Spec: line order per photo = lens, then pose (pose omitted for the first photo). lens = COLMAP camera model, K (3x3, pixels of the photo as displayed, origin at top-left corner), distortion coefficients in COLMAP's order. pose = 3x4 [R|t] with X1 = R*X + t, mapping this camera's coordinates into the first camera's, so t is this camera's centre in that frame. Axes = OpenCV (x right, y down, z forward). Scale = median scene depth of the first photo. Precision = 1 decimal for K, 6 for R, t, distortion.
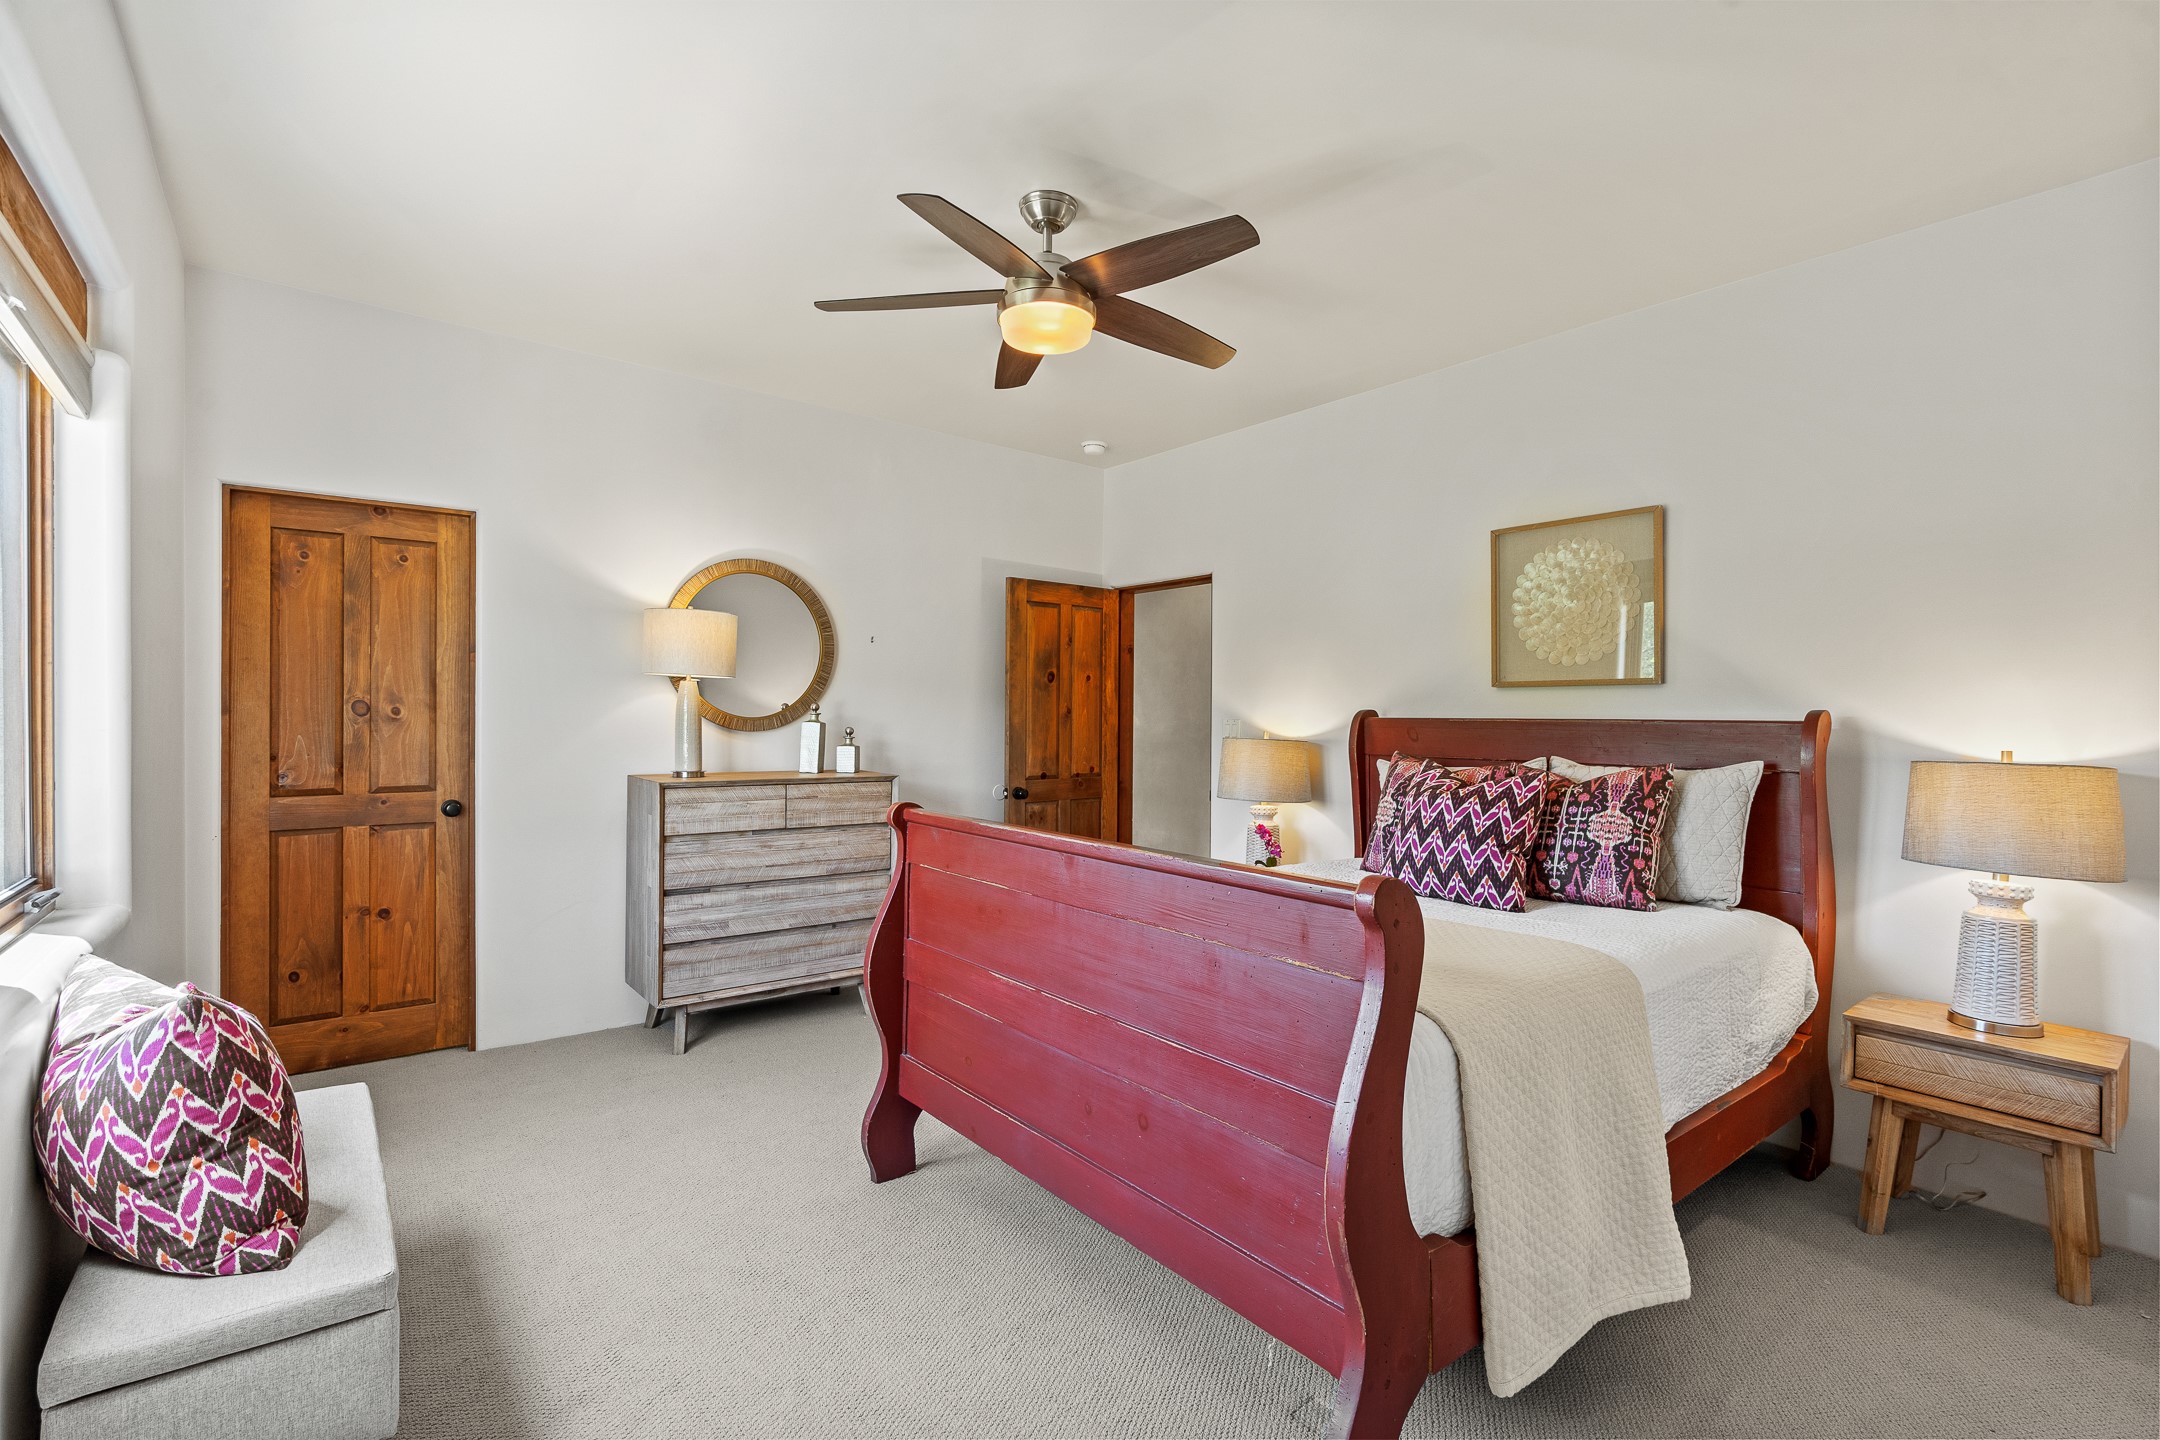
lens RADIAL K [[982.8, 0, 1091.3], [0, 982.8, 720.3], [0, 0, 1]] dist [-0.016303, 0.005365]
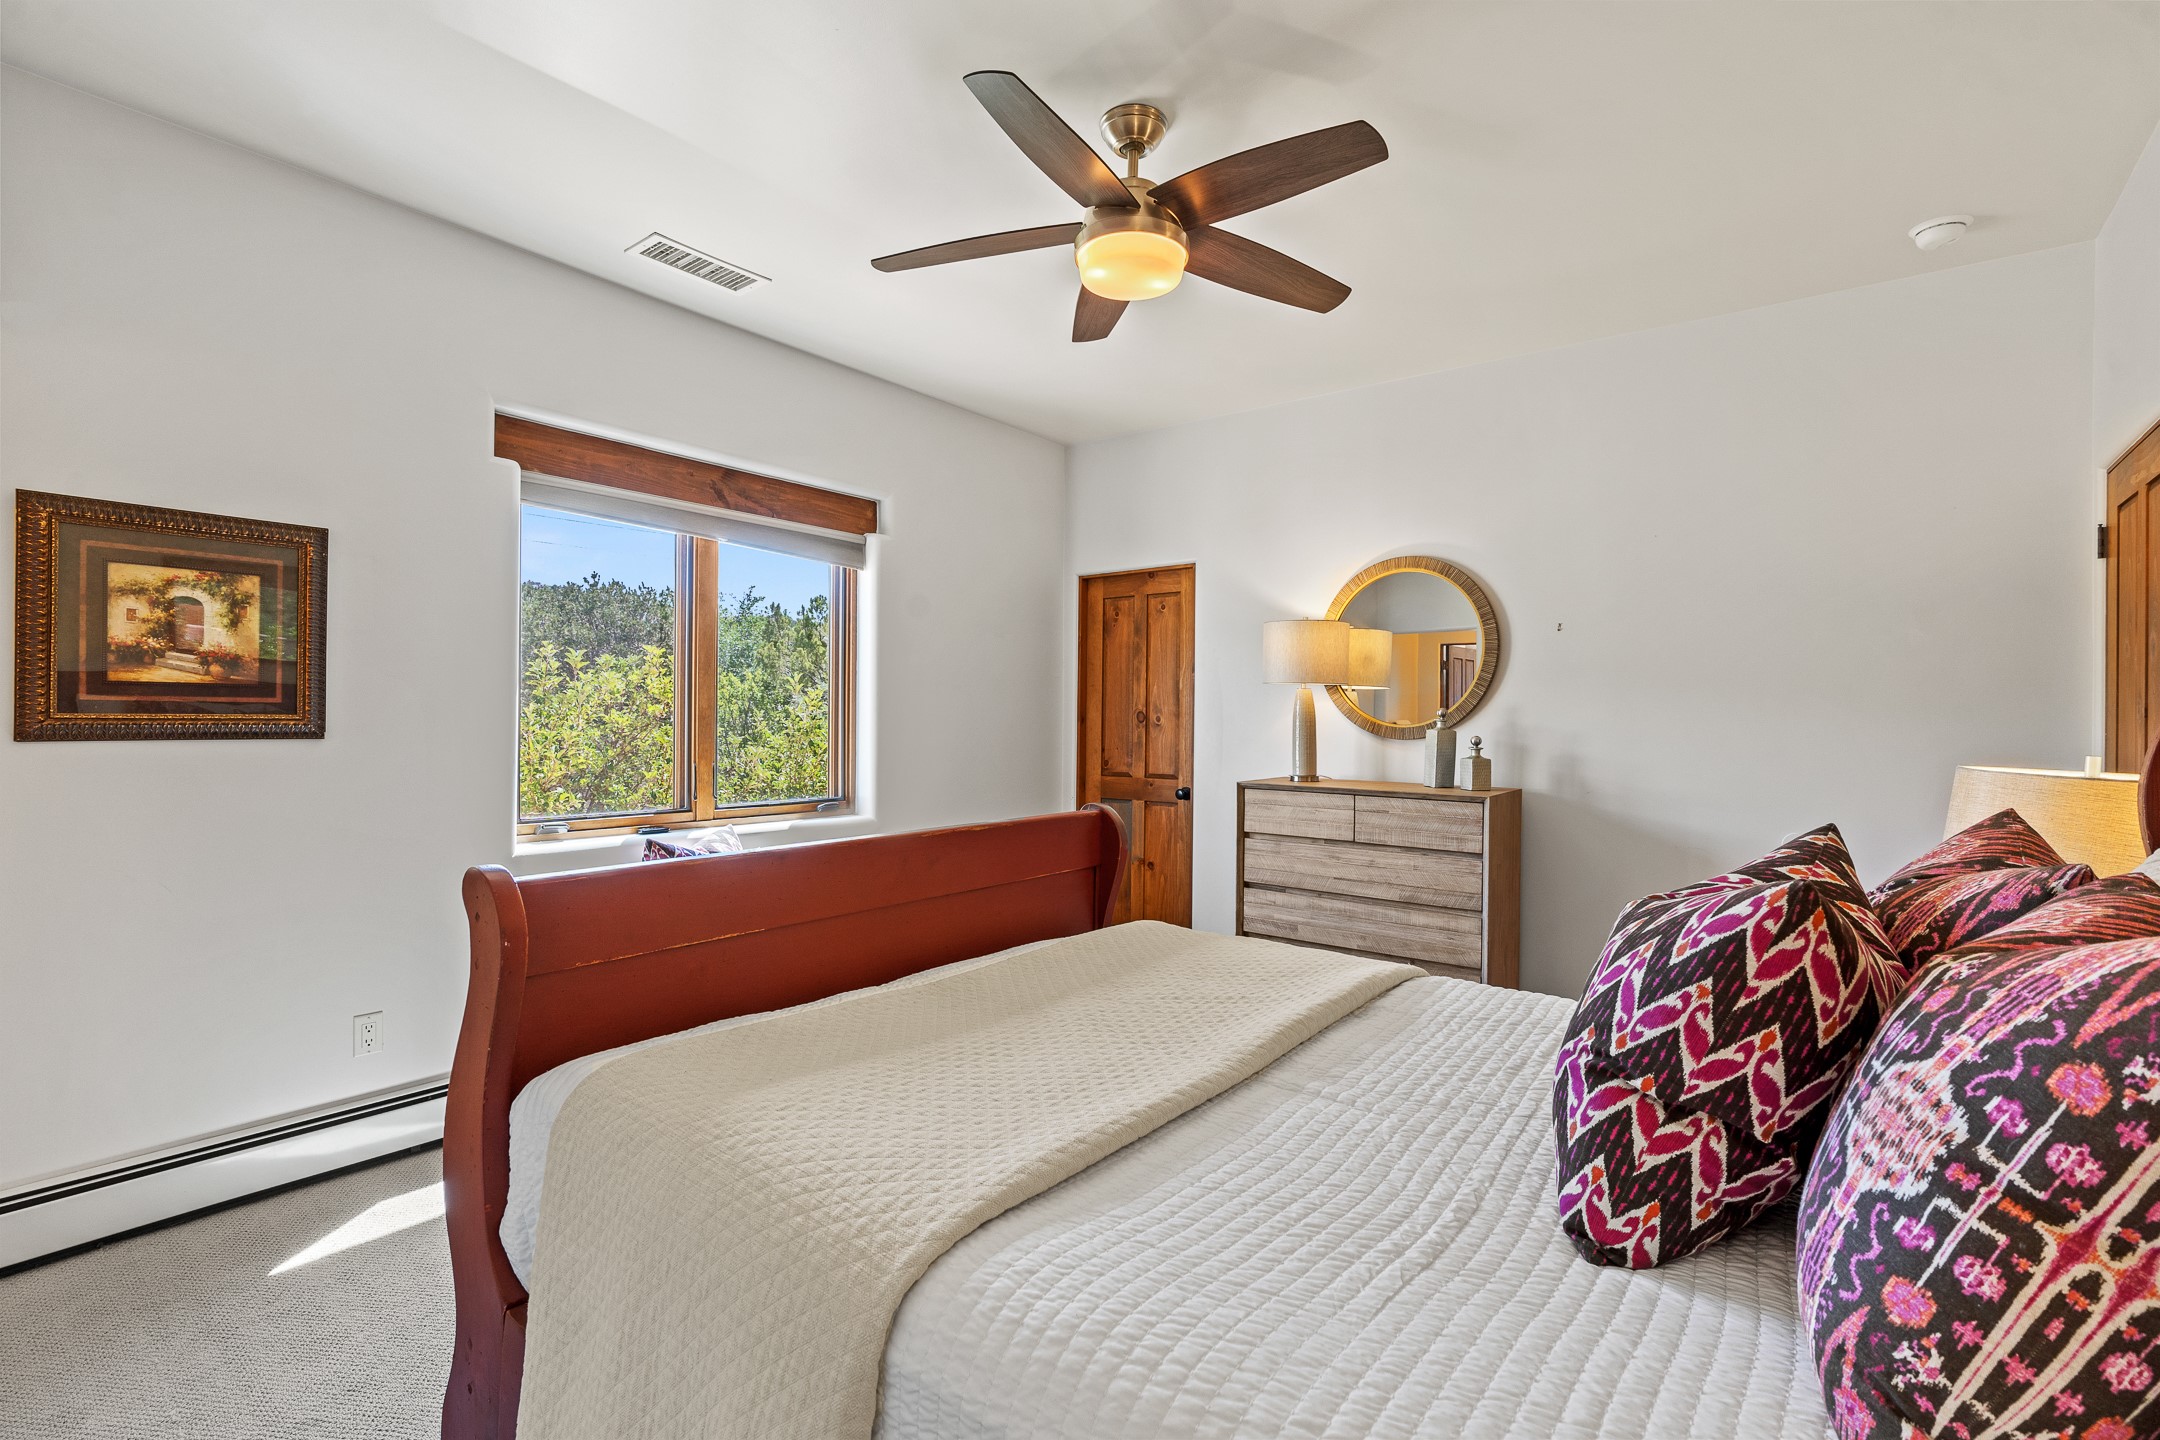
lens RADIAL K [[982.8, 0, 1090.9], [0, 982.8, 718.7], [0, 0, 1]] dist [-0.016303, 0.005365]
pose [[0.213956, -0.007906, -0.976811, 0.599267], [-0.012625, 0.999861, -0.010858, 0.006304], [0.976762, 0.014655, 0.213826, 0.597806]]
